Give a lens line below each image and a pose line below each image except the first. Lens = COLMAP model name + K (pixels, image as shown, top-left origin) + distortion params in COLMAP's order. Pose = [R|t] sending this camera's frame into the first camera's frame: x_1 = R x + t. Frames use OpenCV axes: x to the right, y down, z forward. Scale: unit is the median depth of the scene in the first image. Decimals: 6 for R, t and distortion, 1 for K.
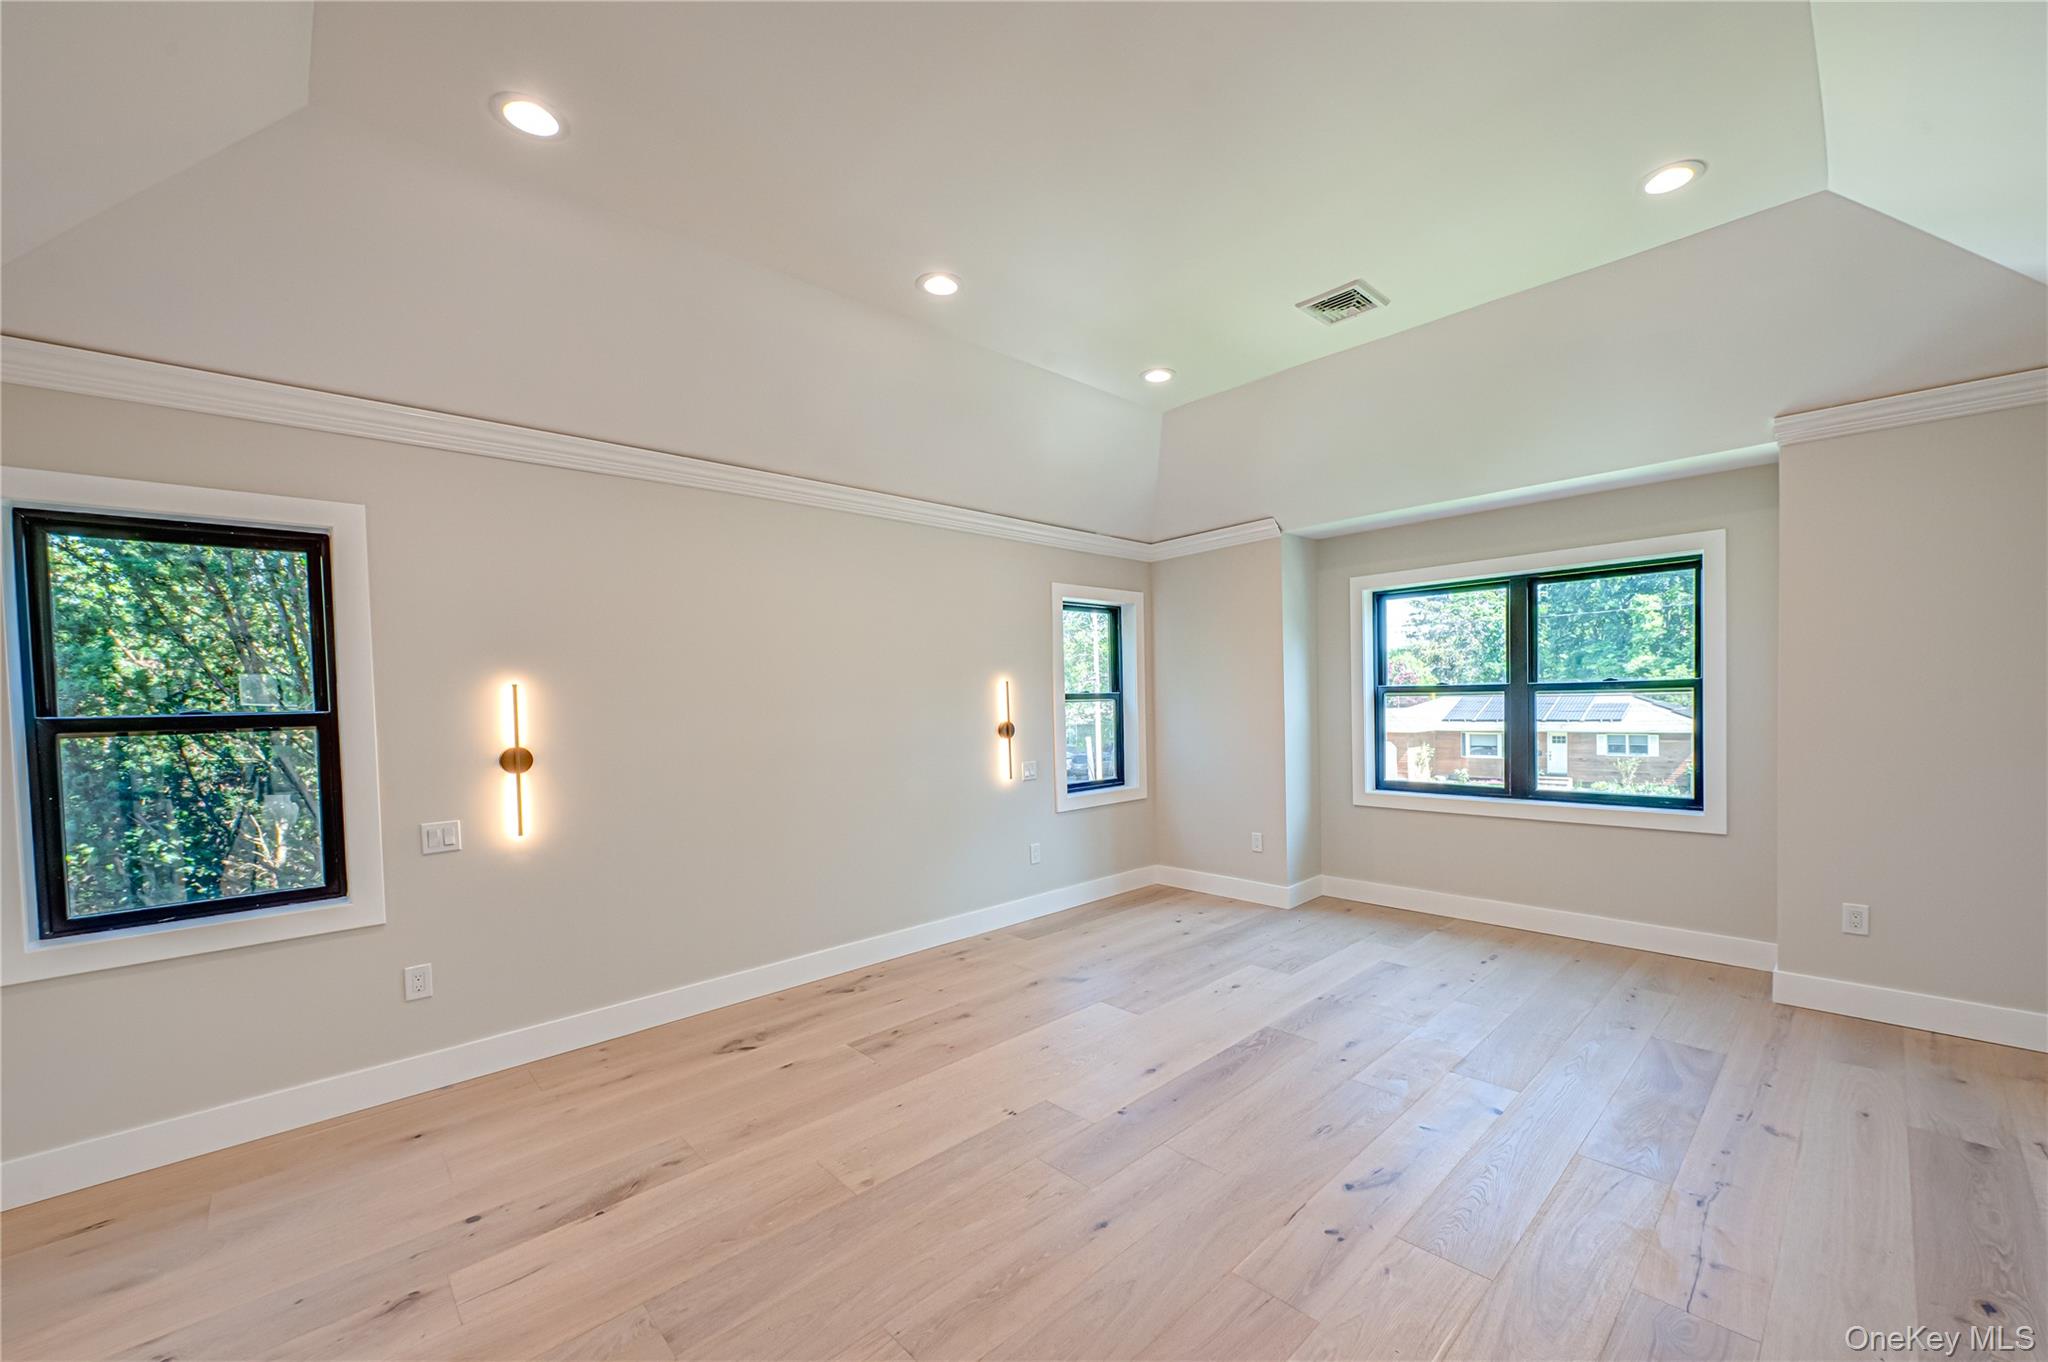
lens RADIAL K [[805.7, 0, 1084.0], [0, 805.7, 713.8], [0, 0, 1]] dist [-0.002616, -0.001681]
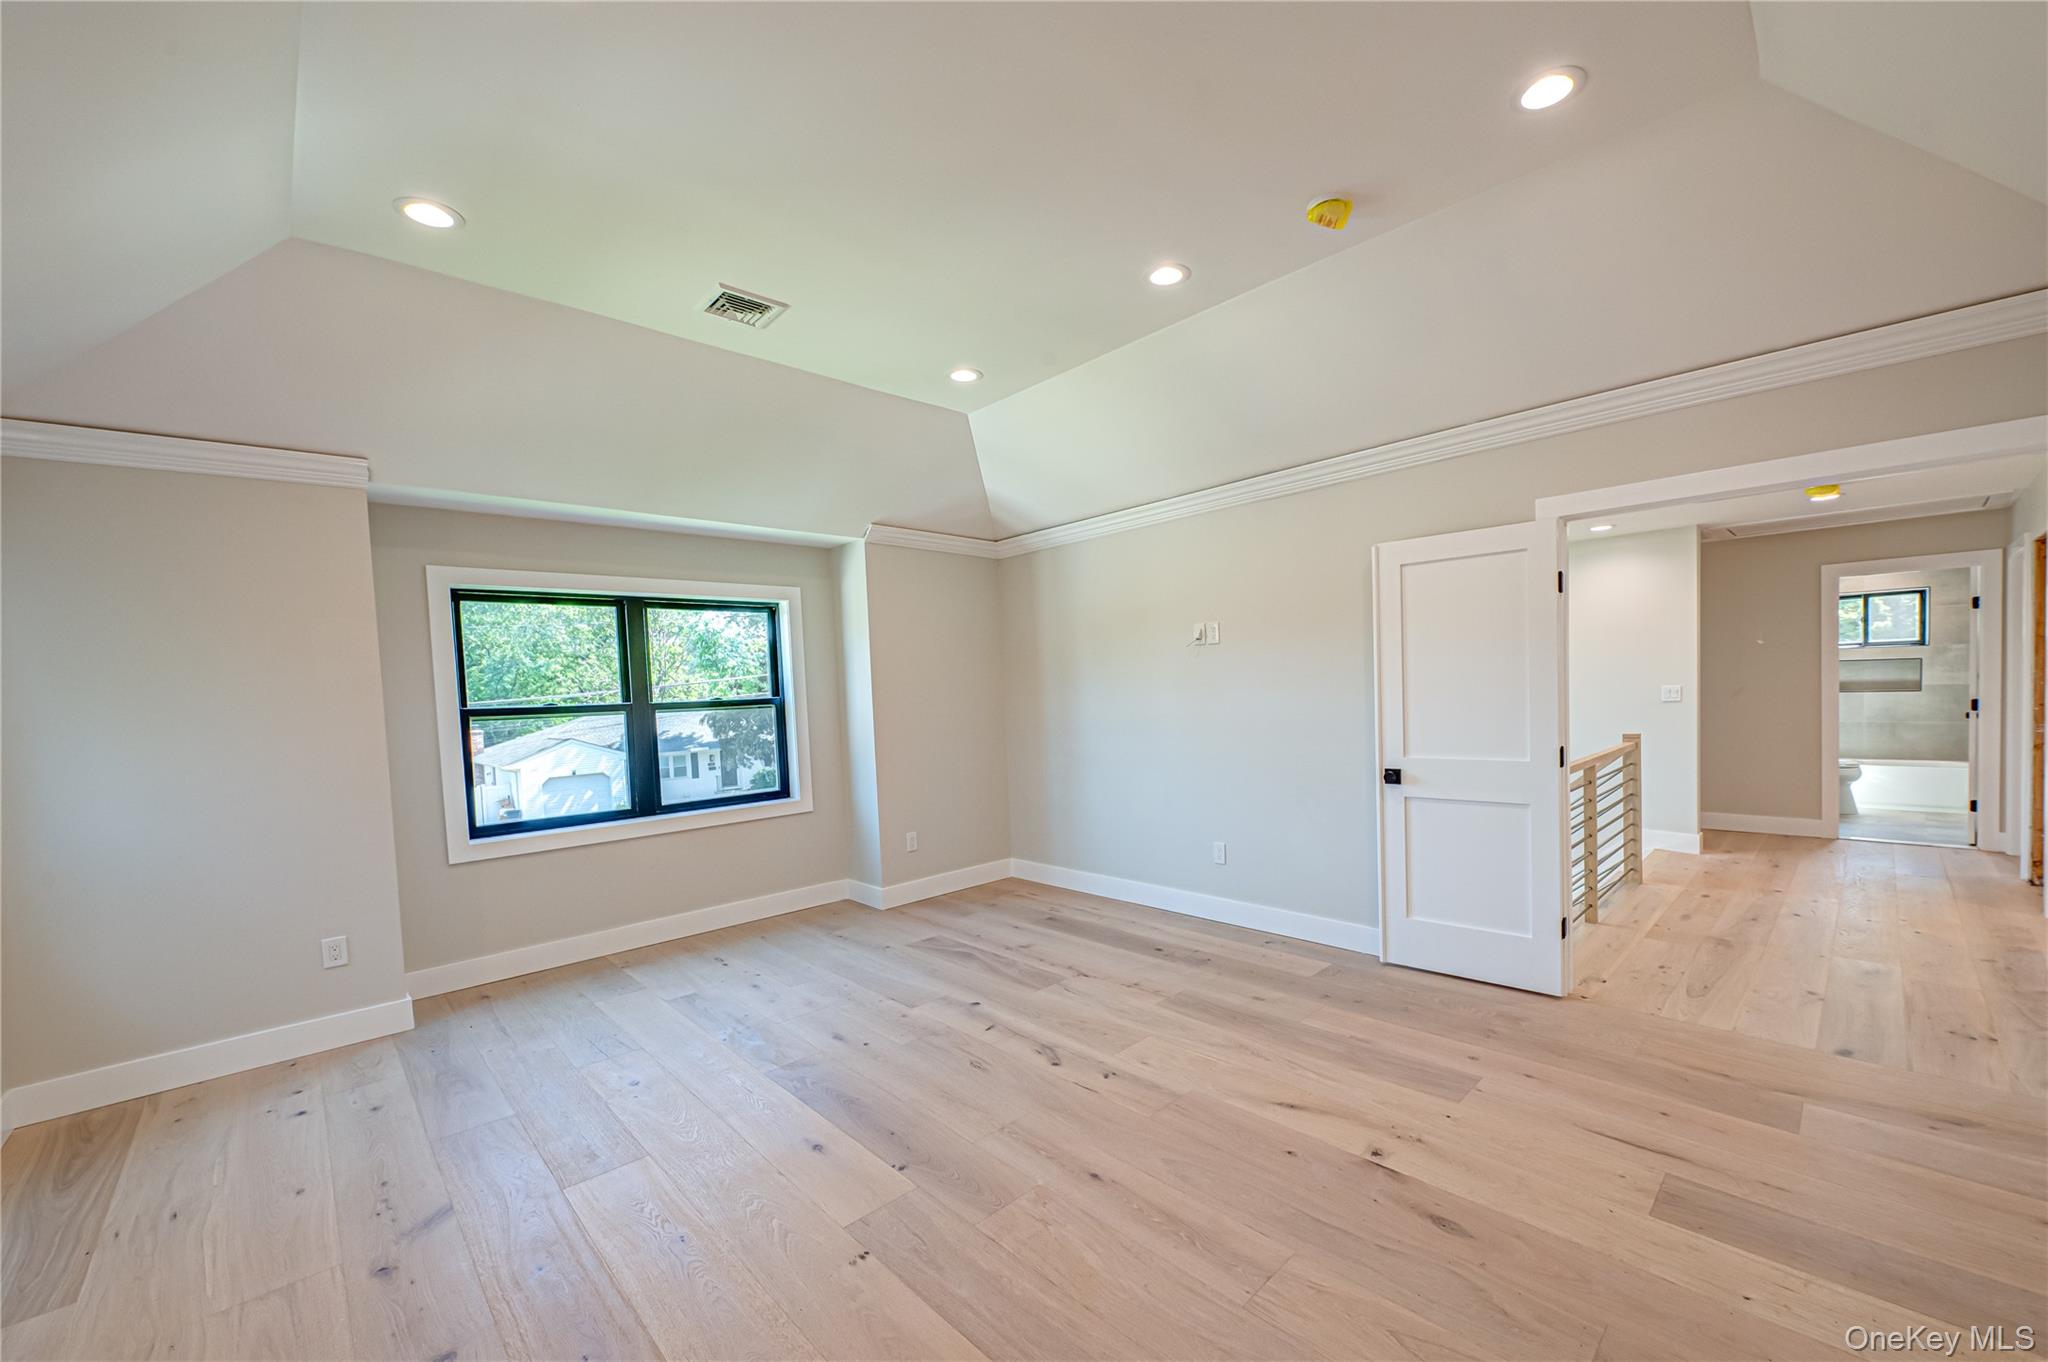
lens RADIAL K [[805.7, 0, 1084.0], [0, 805.7, 713.8], [0, 0, 1]] dist [-0.002616, -0.001681]
pose [[-0.004355, -0.007471, 0.999963, -0.485614], [0.062899, 0.997990, 0.007730, 0.003087], [-0.998010, 0.062930, -0.003876, 0.451760]]
